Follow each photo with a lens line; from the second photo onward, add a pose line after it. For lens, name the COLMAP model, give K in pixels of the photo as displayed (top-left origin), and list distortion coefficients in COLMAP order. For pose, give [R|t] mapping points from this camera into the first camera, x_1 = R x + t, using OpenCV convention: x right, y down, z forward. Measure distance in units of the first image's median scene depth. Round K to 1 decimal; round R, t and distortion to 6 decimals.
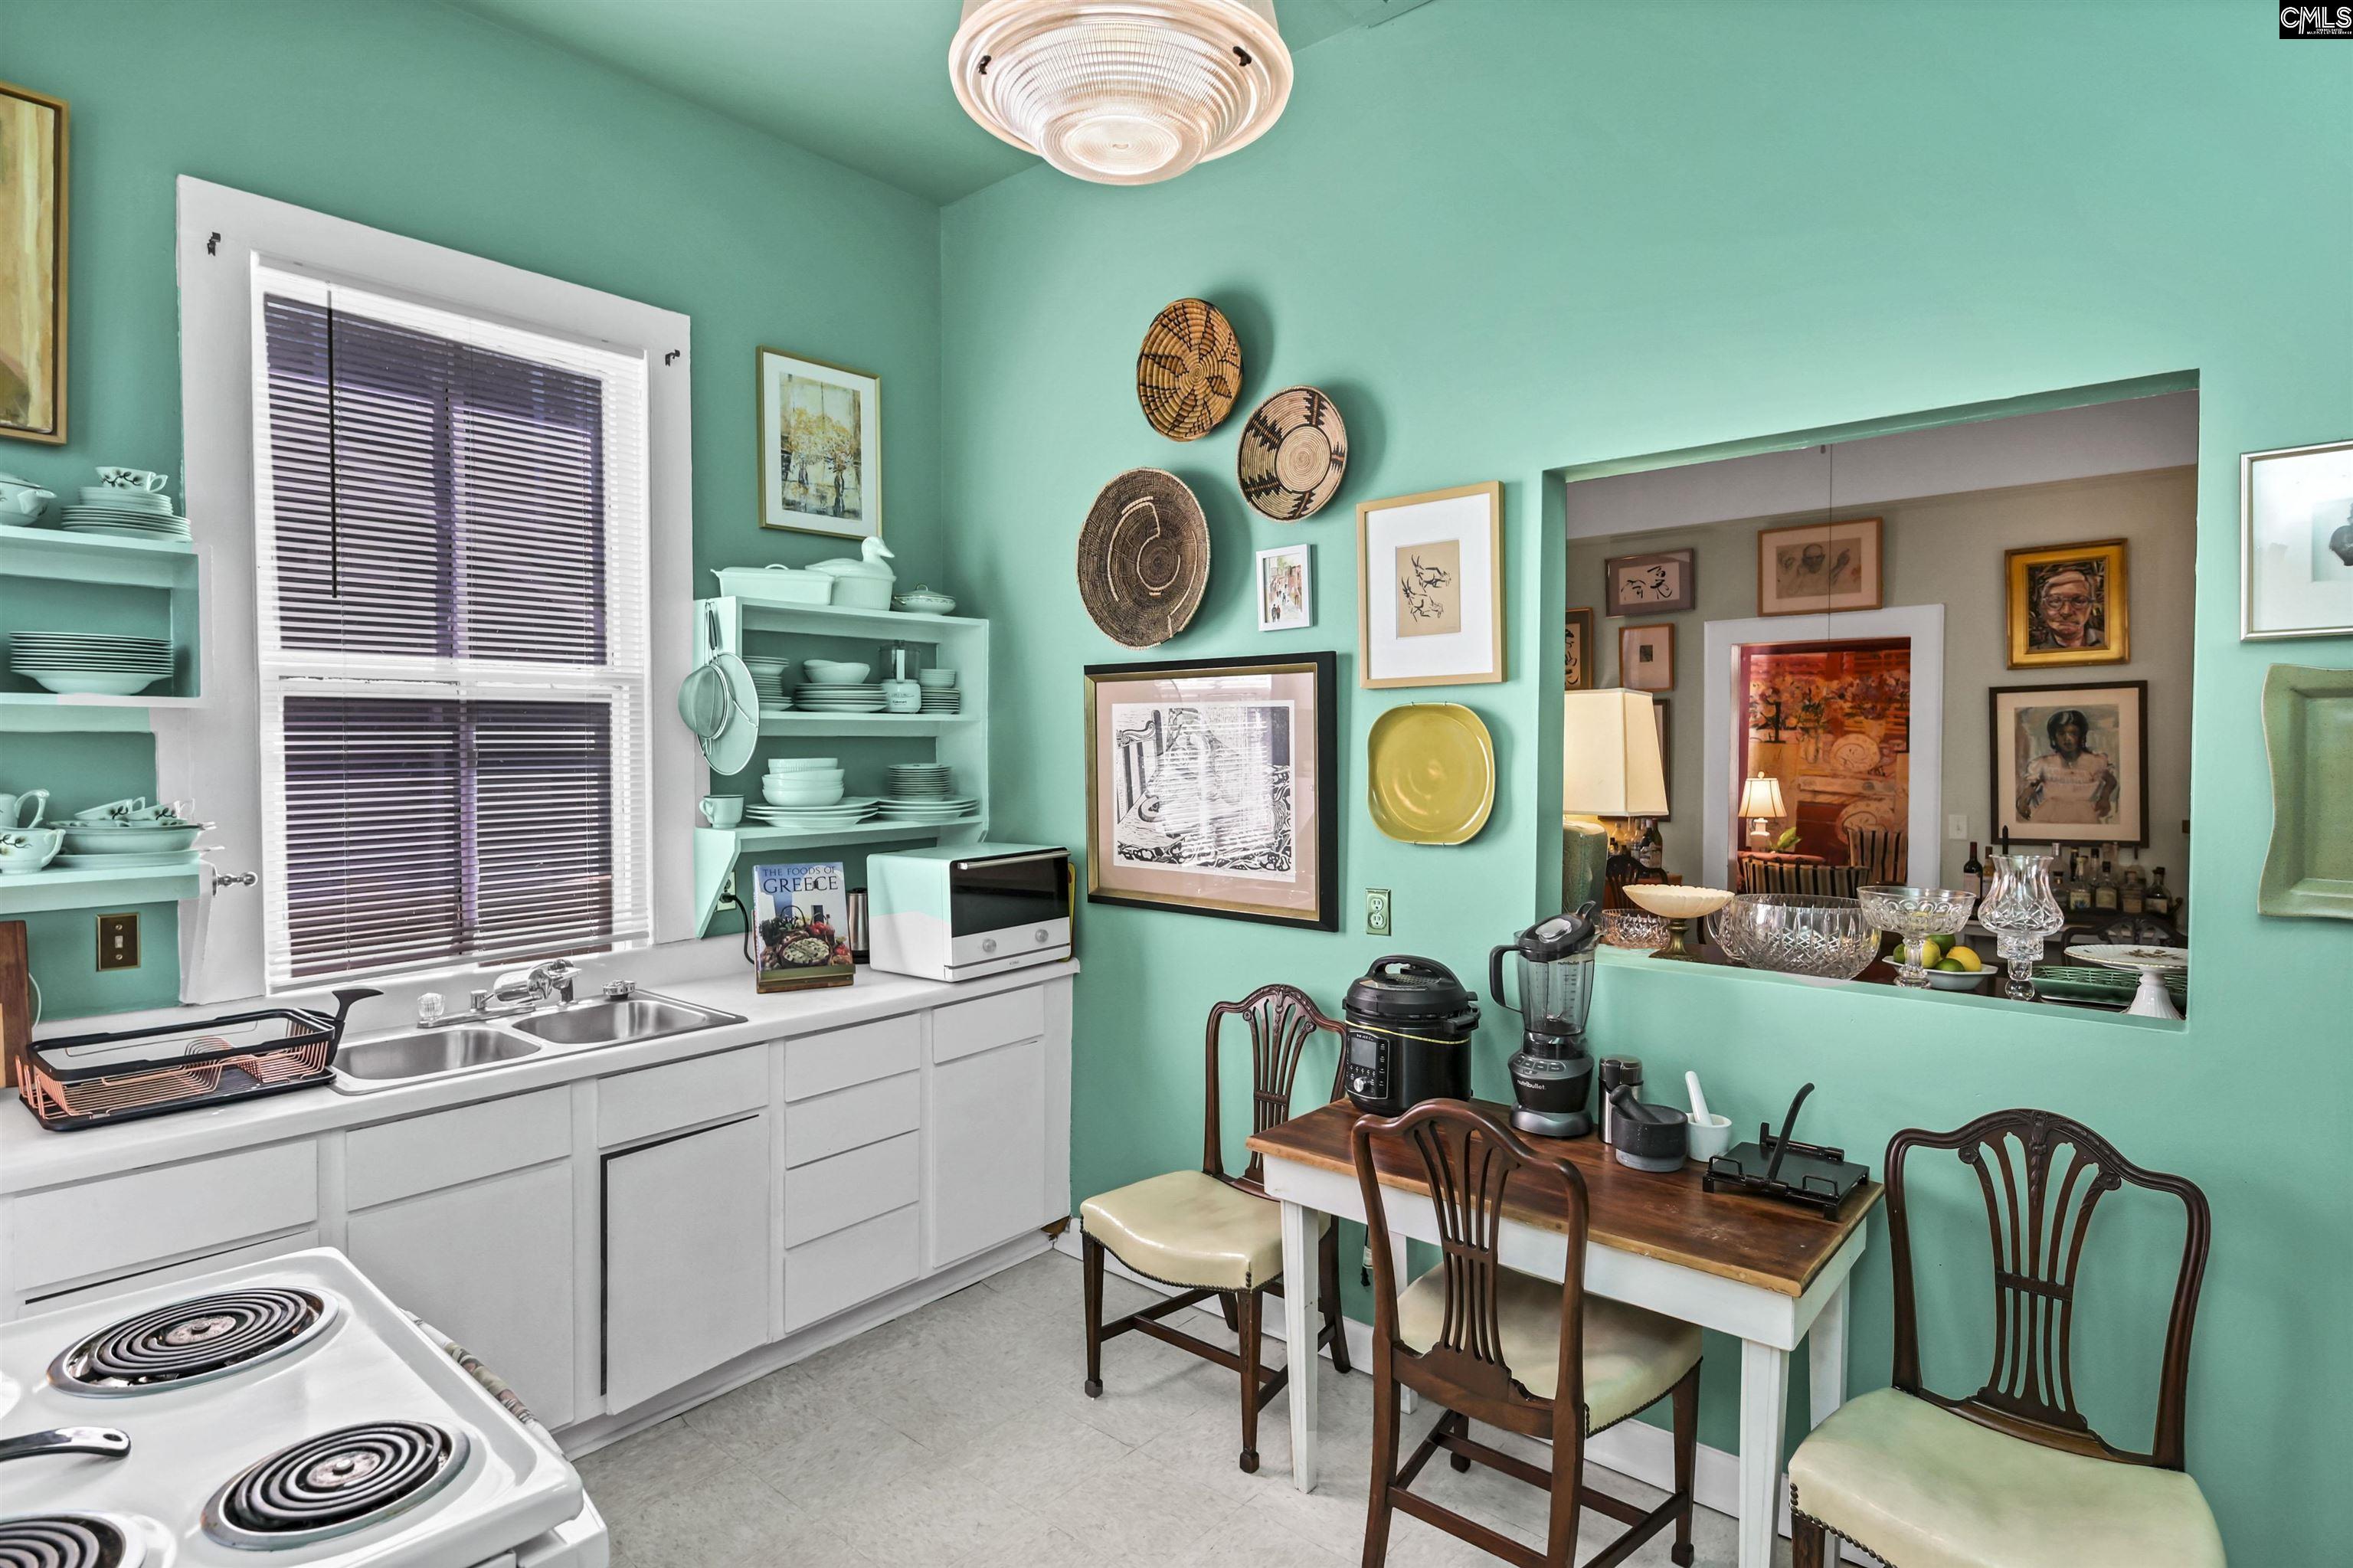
lens RADIAL K [[1220.3, 0, 1101.4], [0, 1220.3, 782.6], [0, 0, 1]] dist [0.000097, -0.000771]
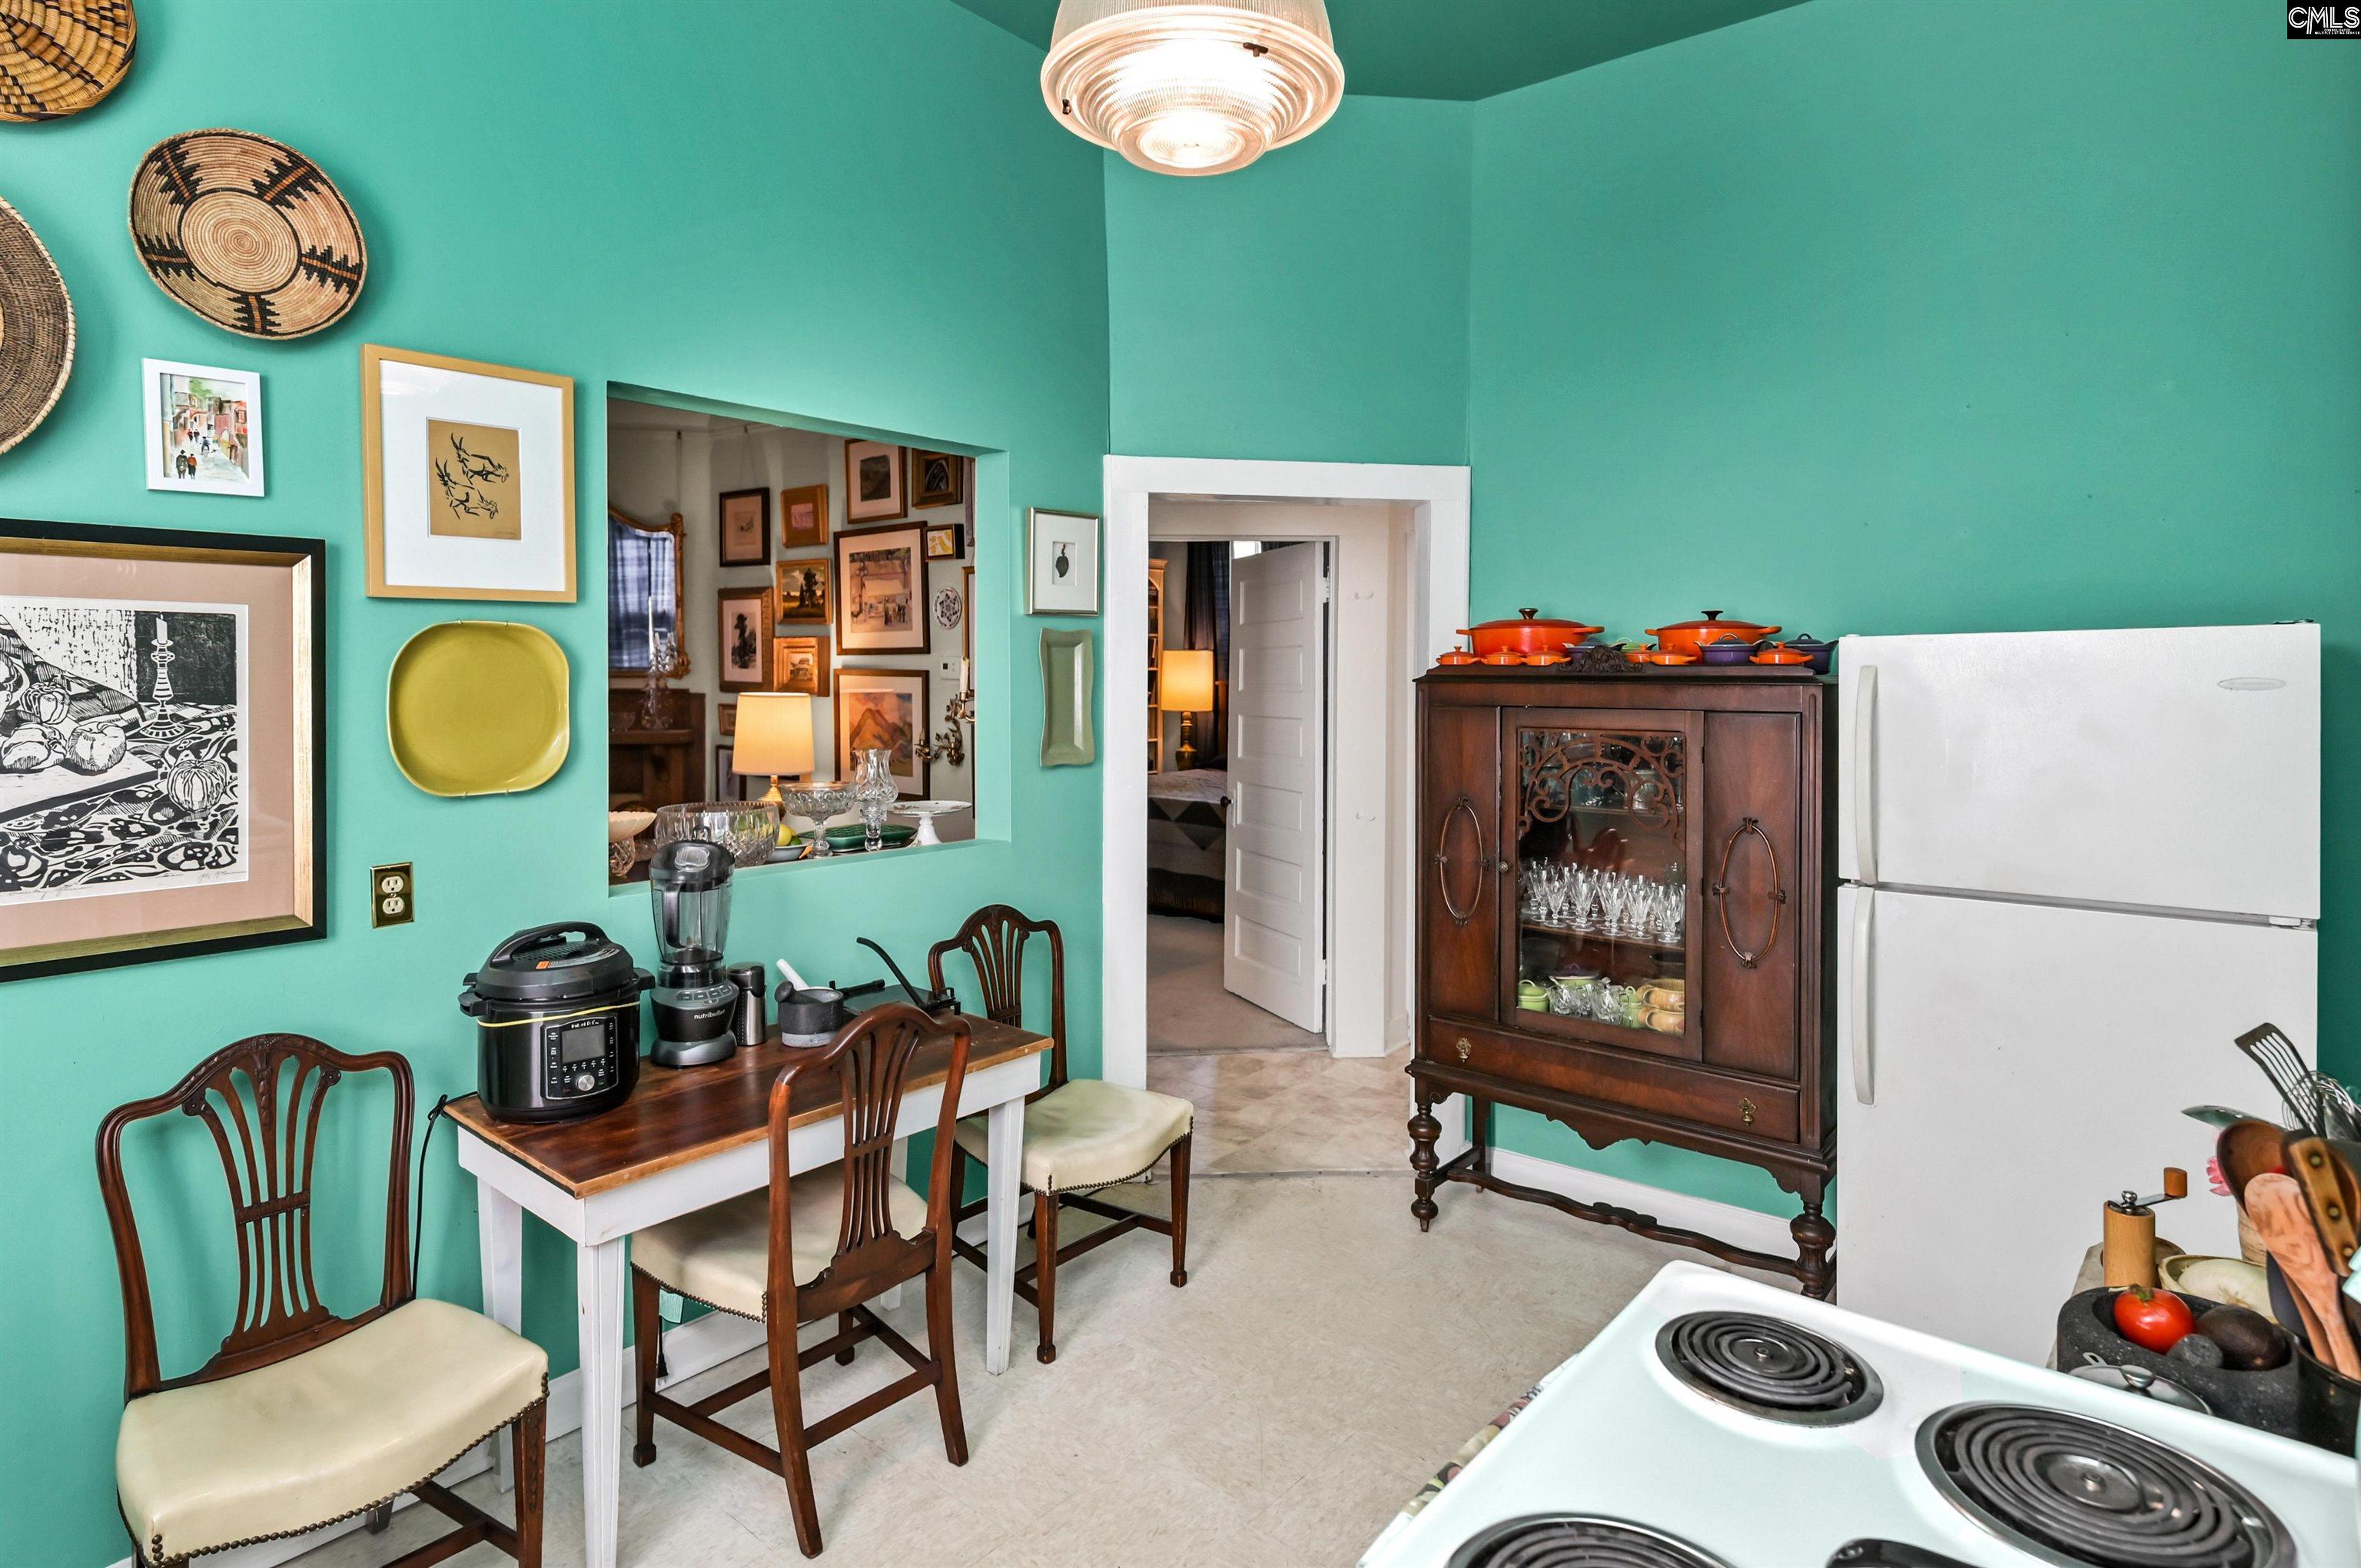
lens RADIAL K [[1283.7, 0, 1184.3], [0, 1283.7, 719.2], [0, 0, 1]] dist [0.003156, -0.004146]
pose [[-0.049670, -0.039790, 0.997973, -0.591045], [0.028717, 0.998736, 0.041250, -0.020953], [-0.998353, 0.030707, -0.048465, 0.552227]]
